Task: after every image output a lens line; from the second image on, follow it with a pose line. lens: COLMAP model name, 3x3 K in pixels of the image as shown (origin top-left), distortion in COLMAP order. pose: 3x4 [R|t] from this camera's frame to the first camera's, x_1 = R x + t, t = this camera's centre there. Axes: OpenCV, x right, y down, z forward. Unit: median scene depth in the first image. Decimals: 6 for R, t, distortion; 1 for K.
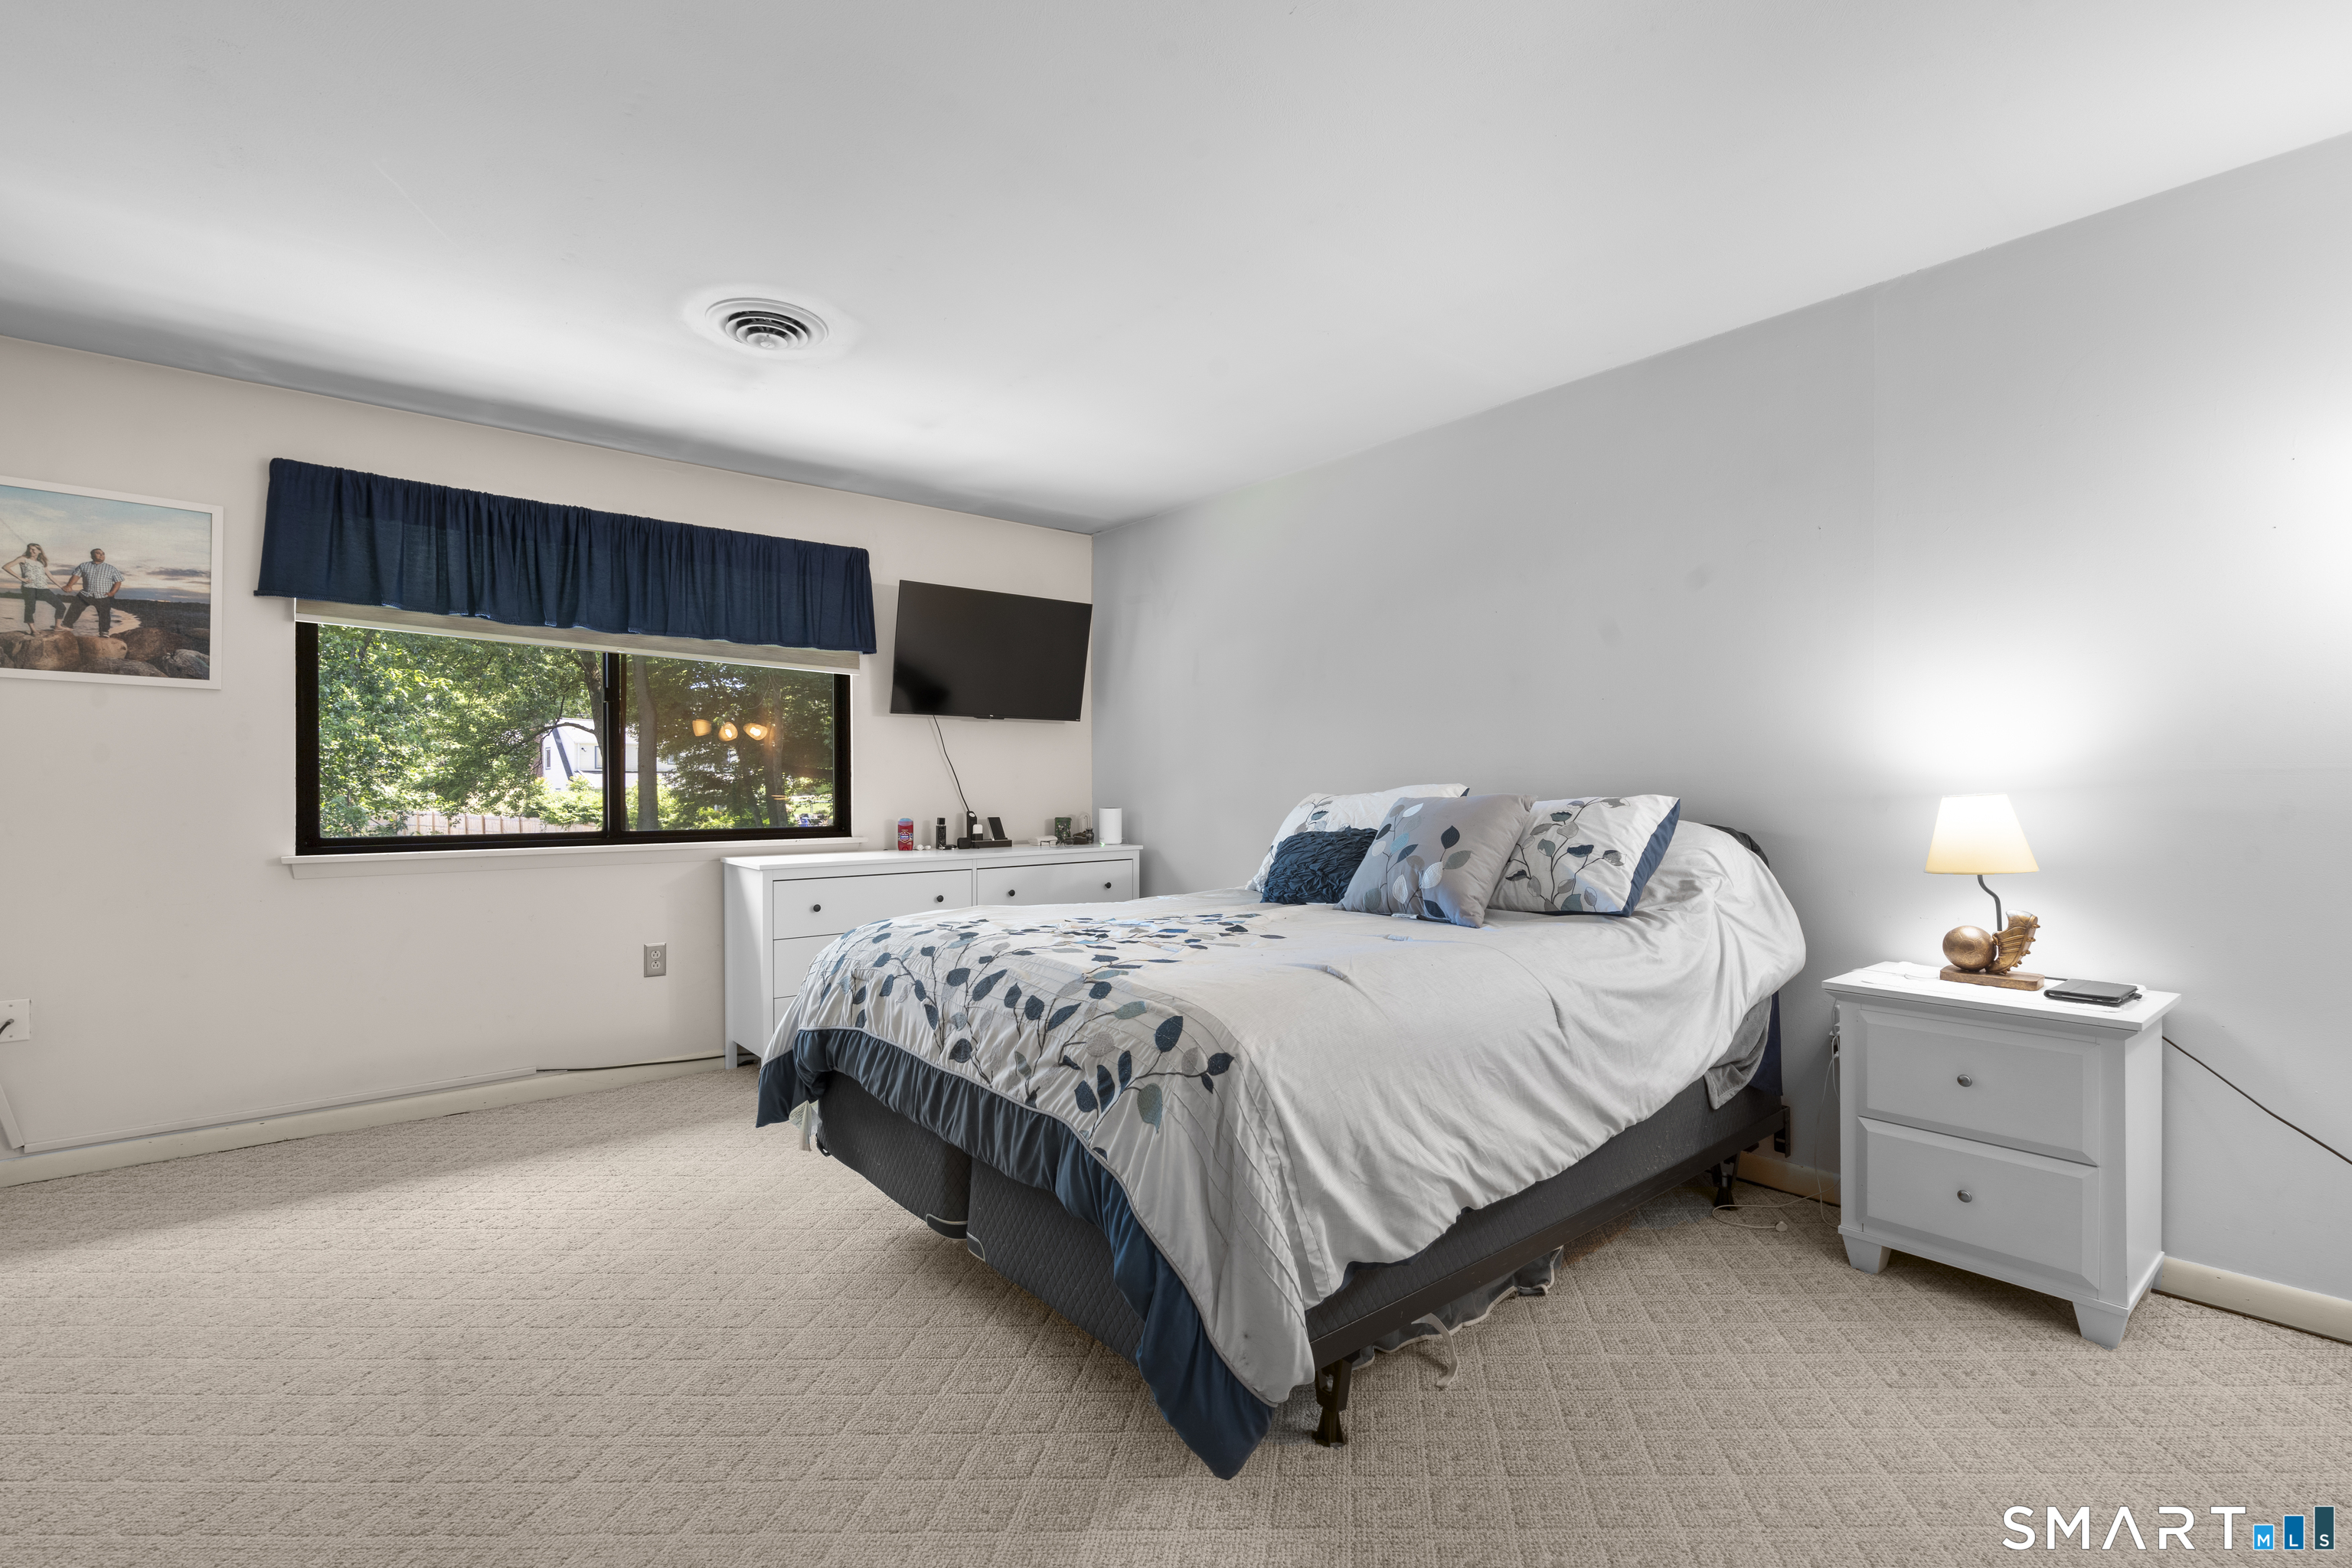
lens RADIAL K [[1060.6, 0, 1176.0], [0, 1060.6, 788.7], [0, 0, 1]] dist [-0.008338, 0.003974]
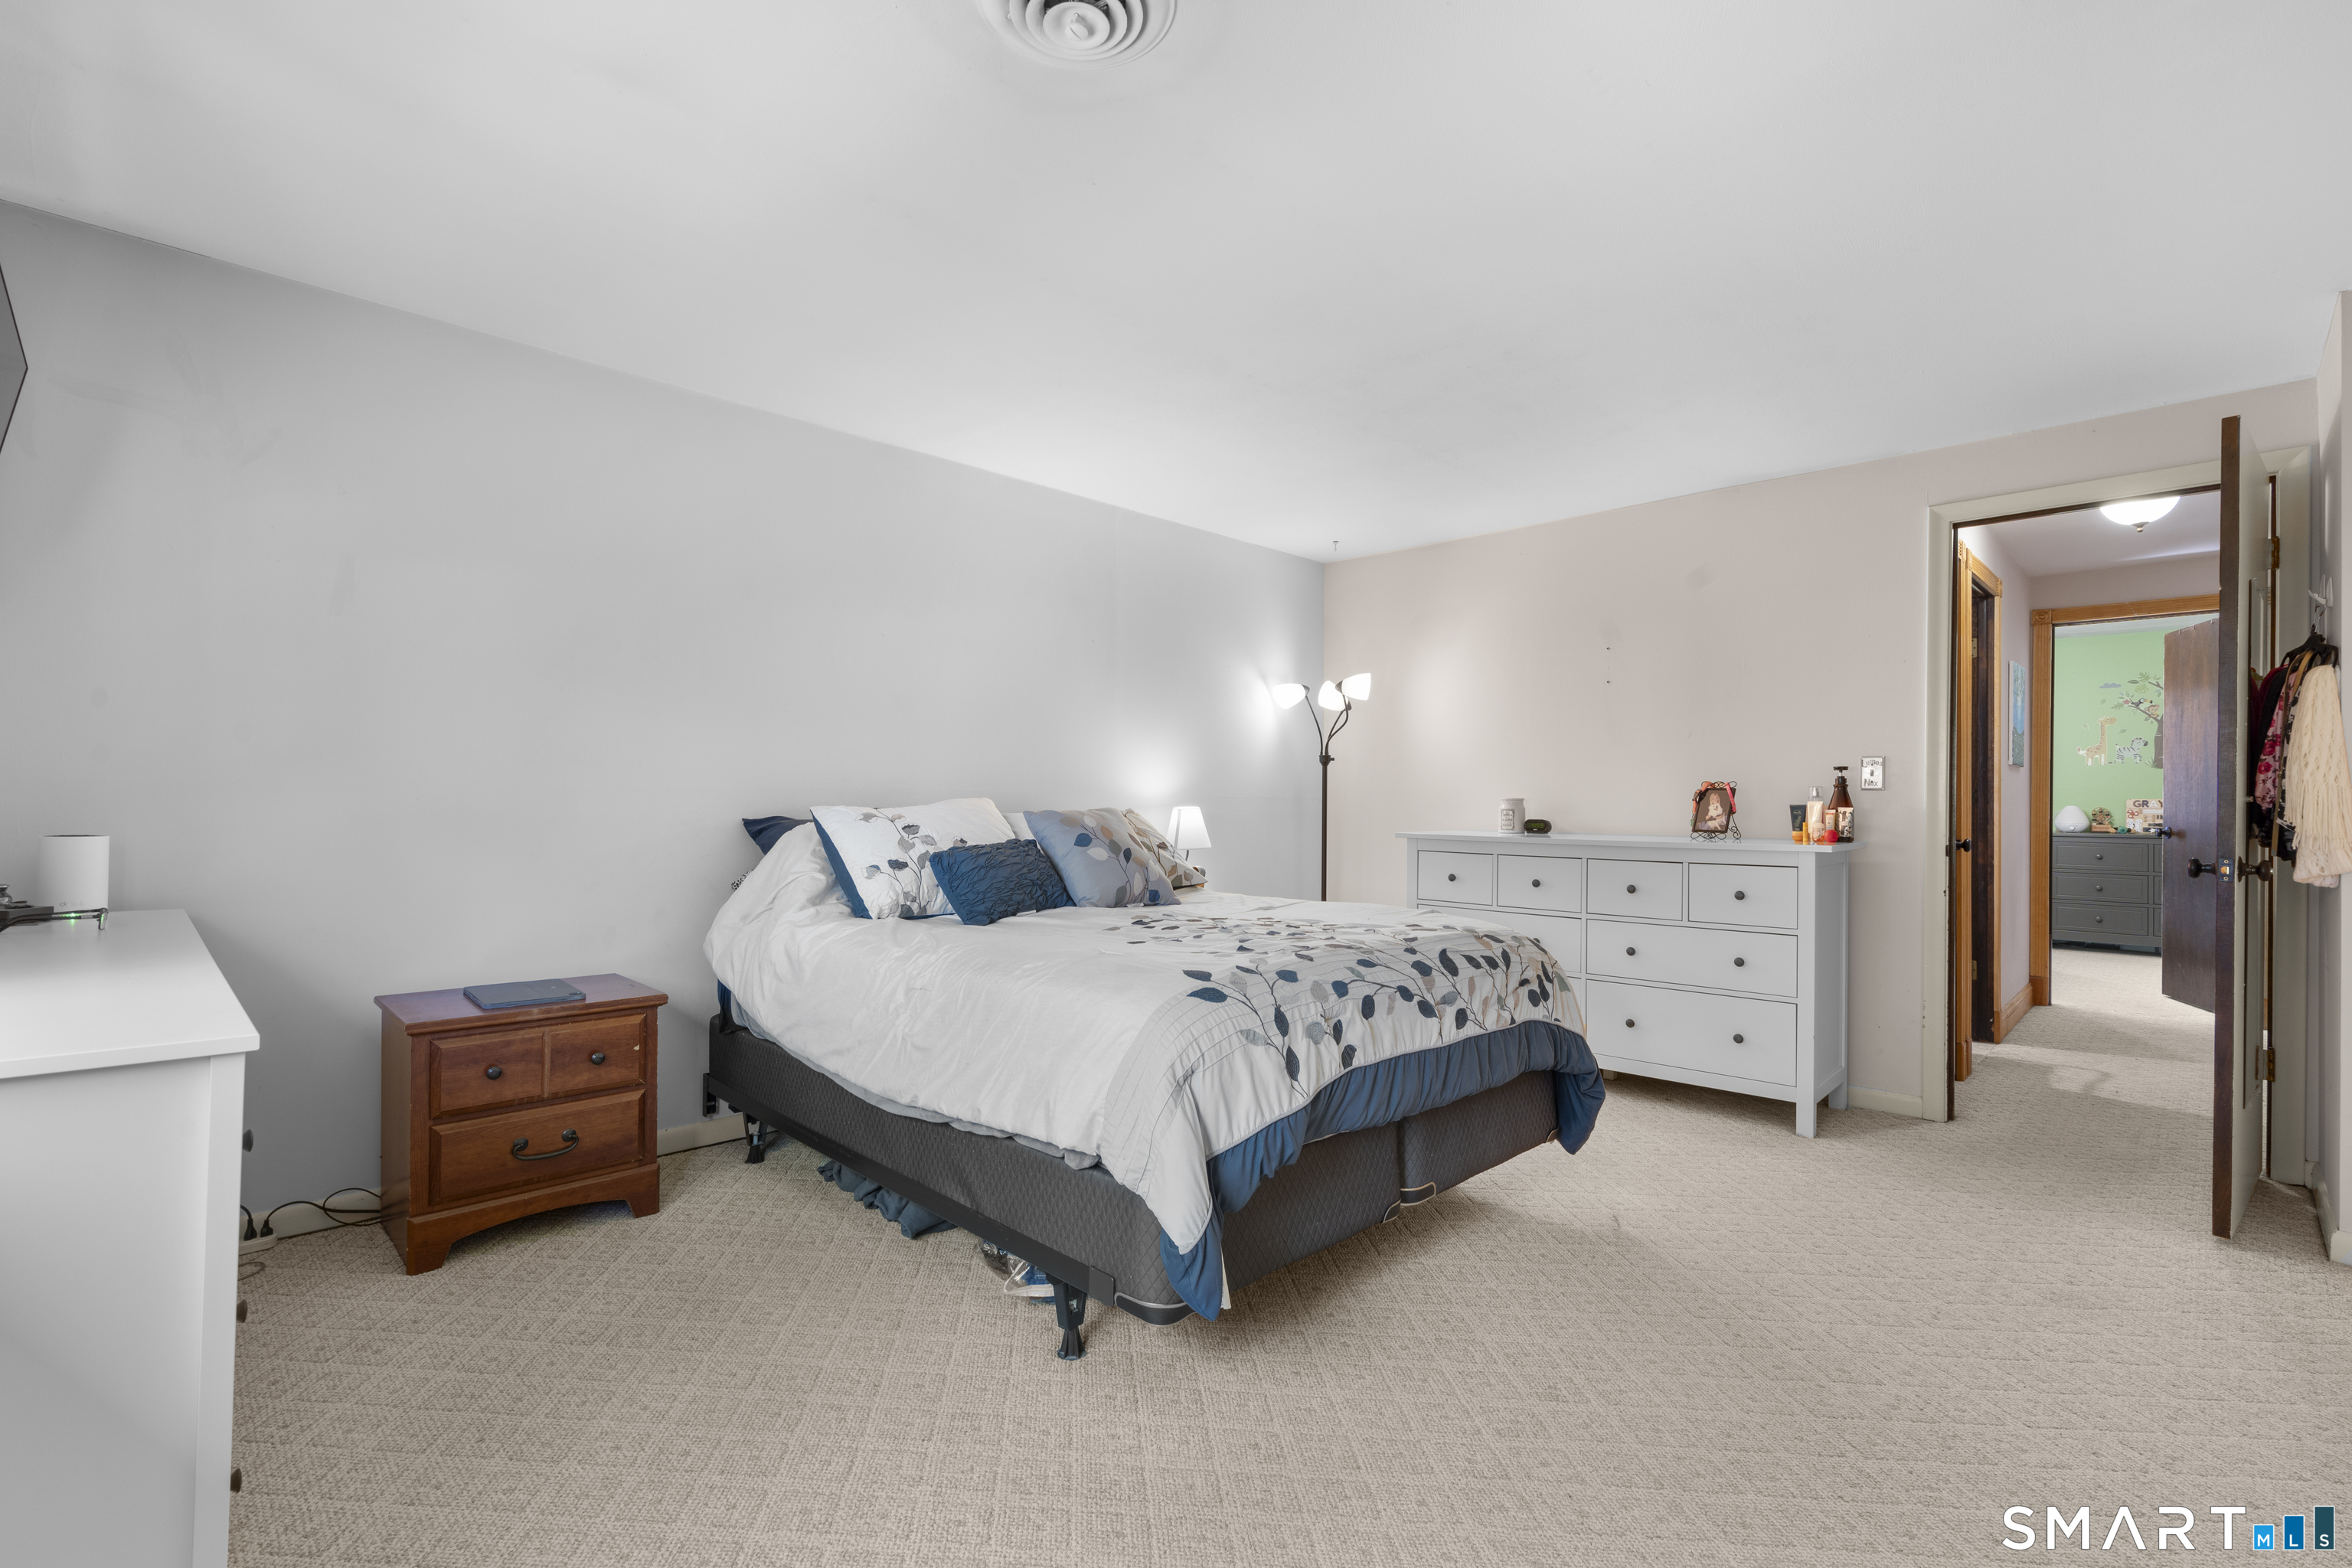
lens RADIAL K [[1060.6, 0, 1171.3], [0, 1060.6, 795.9], [0, 0, 1]] dist [-0.008338, 0.003974]
pose [[-0.090911, 0.008884, 0.995819, -0.960803], [-0.010799, 0.999893, -0.009906, 0.003450], [-0.995800, -0.011655, -0.090805, 0.997234]]
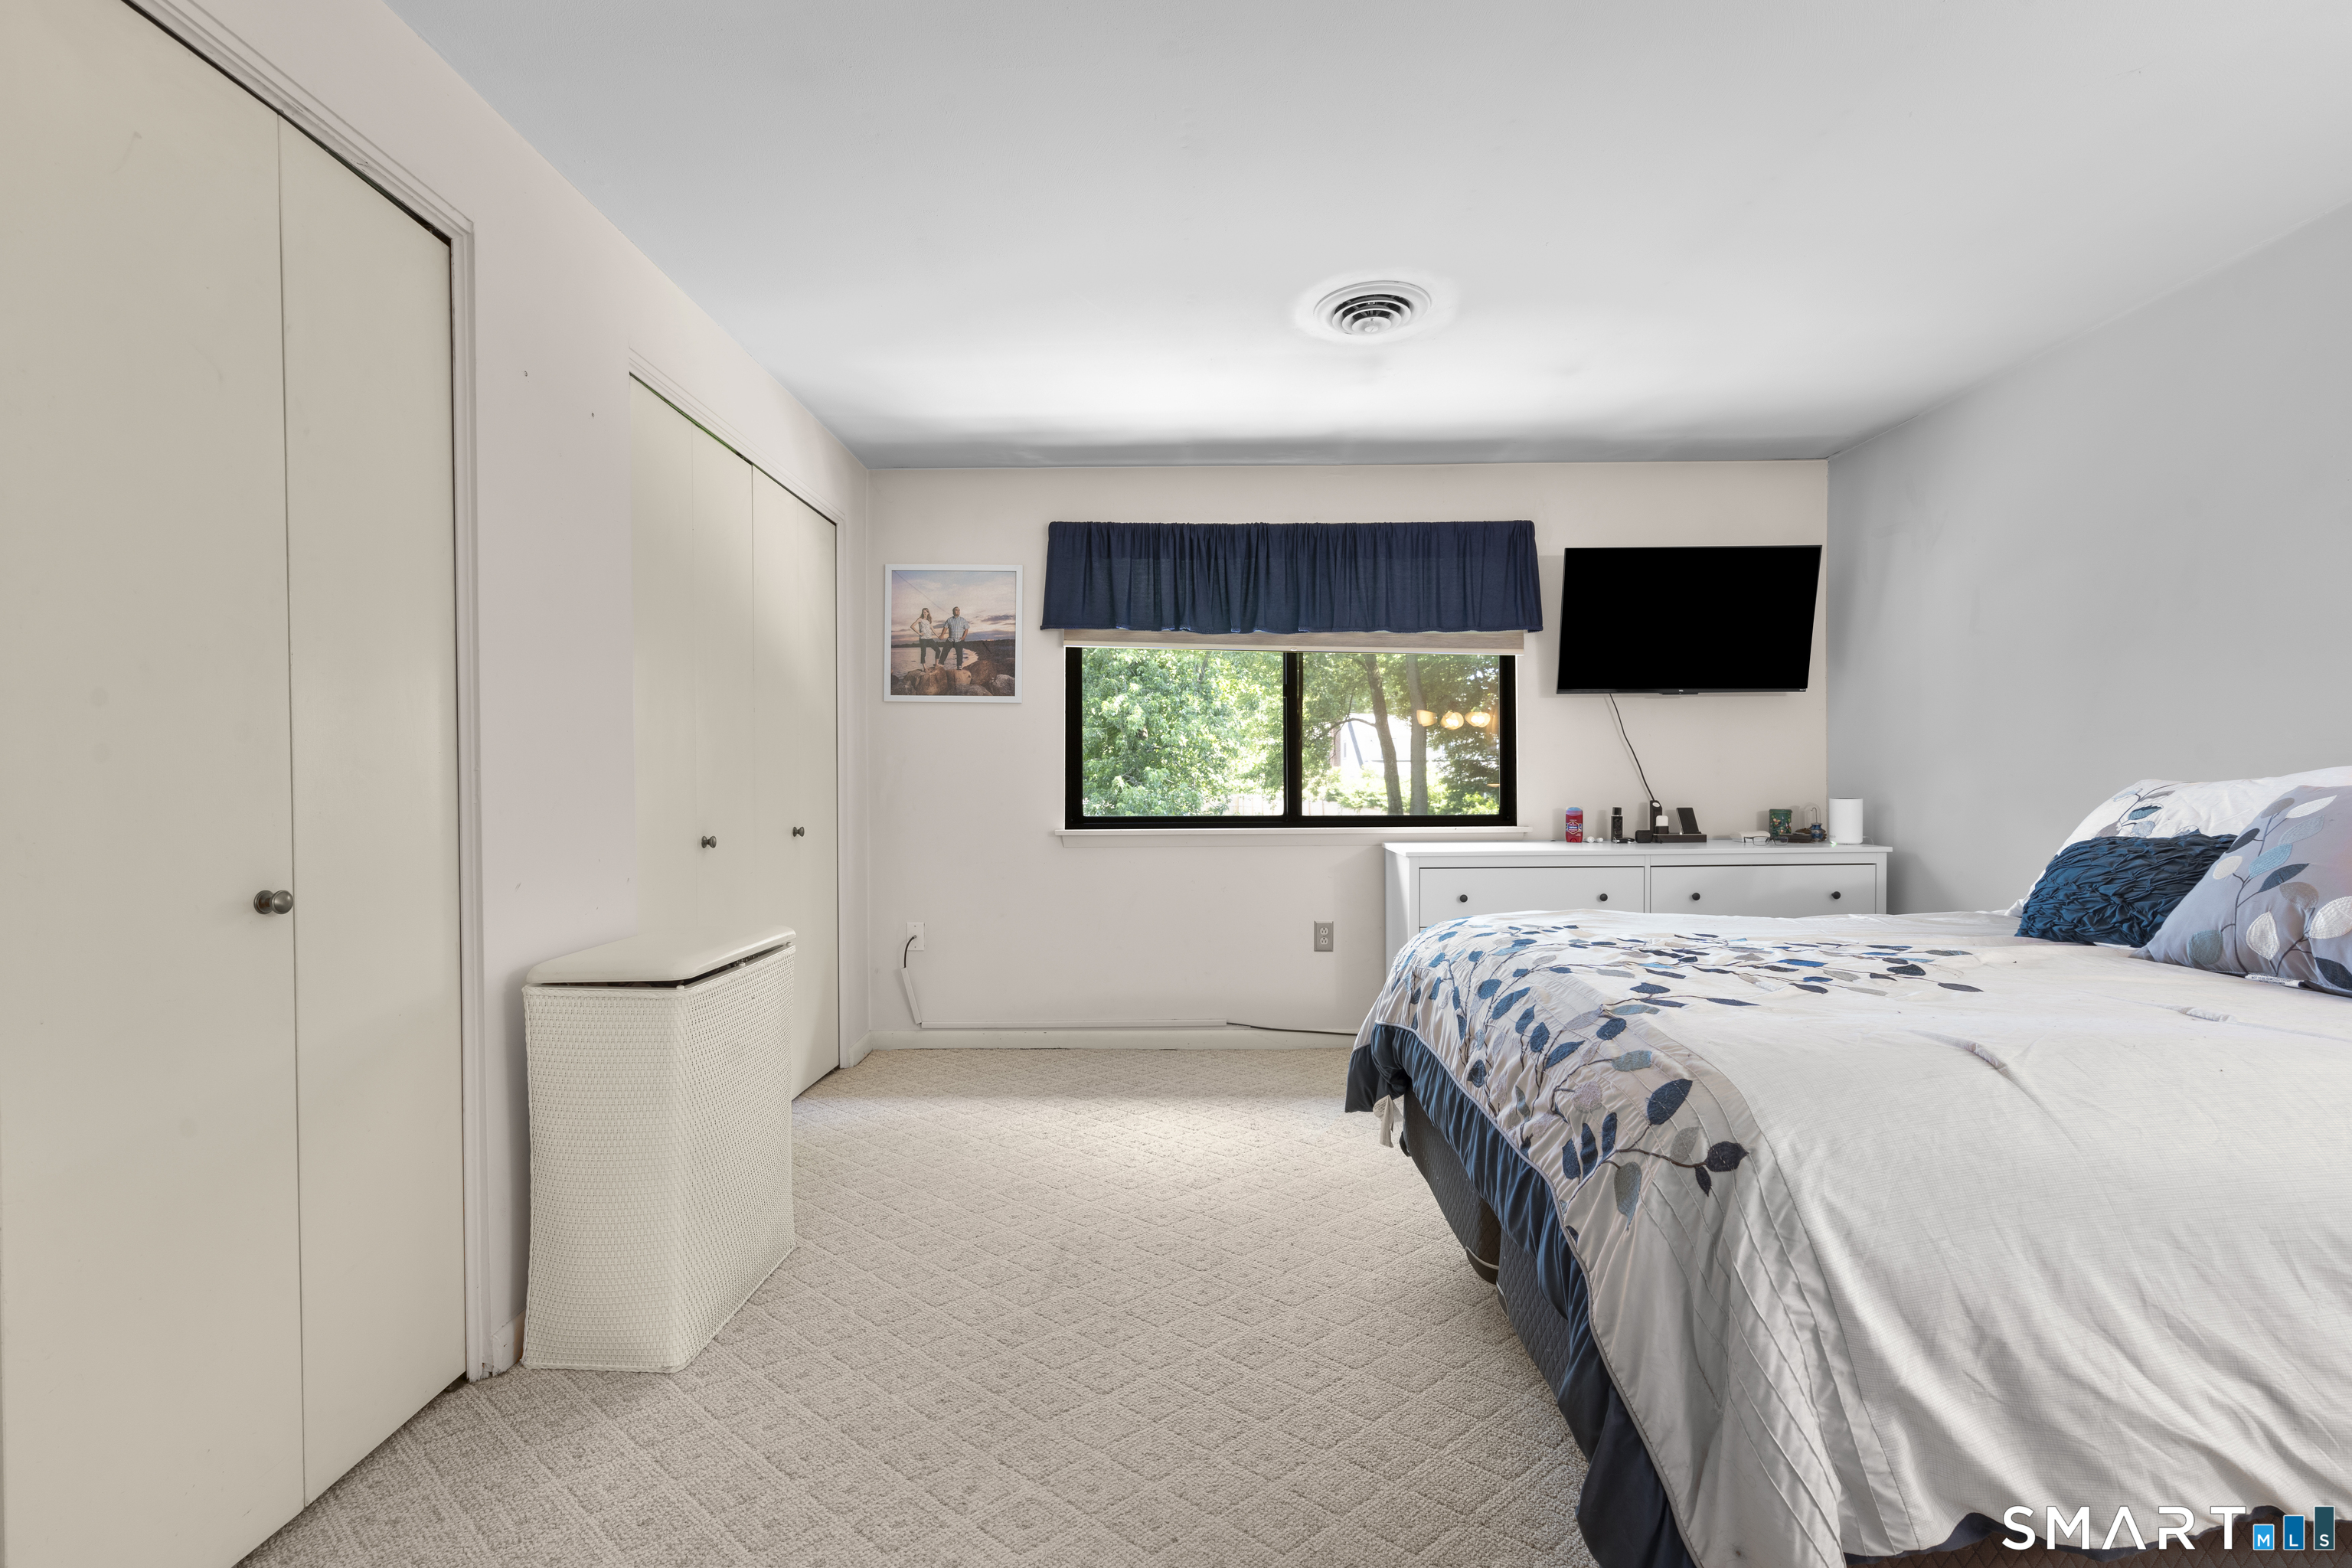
lens RADIAL K [[1060.6, 0, 1168.2], [0, 1060.6, 791.4], [0, 0, 1]] dist [-0.008338, 0.003974]
pose [[0.758168, 0.005434, -0.652037, 0.119707], [0.004066, 0.999906, 0.013060, 0.000892], [0.652047, -0.012552, 0.758075, 0.117604]]
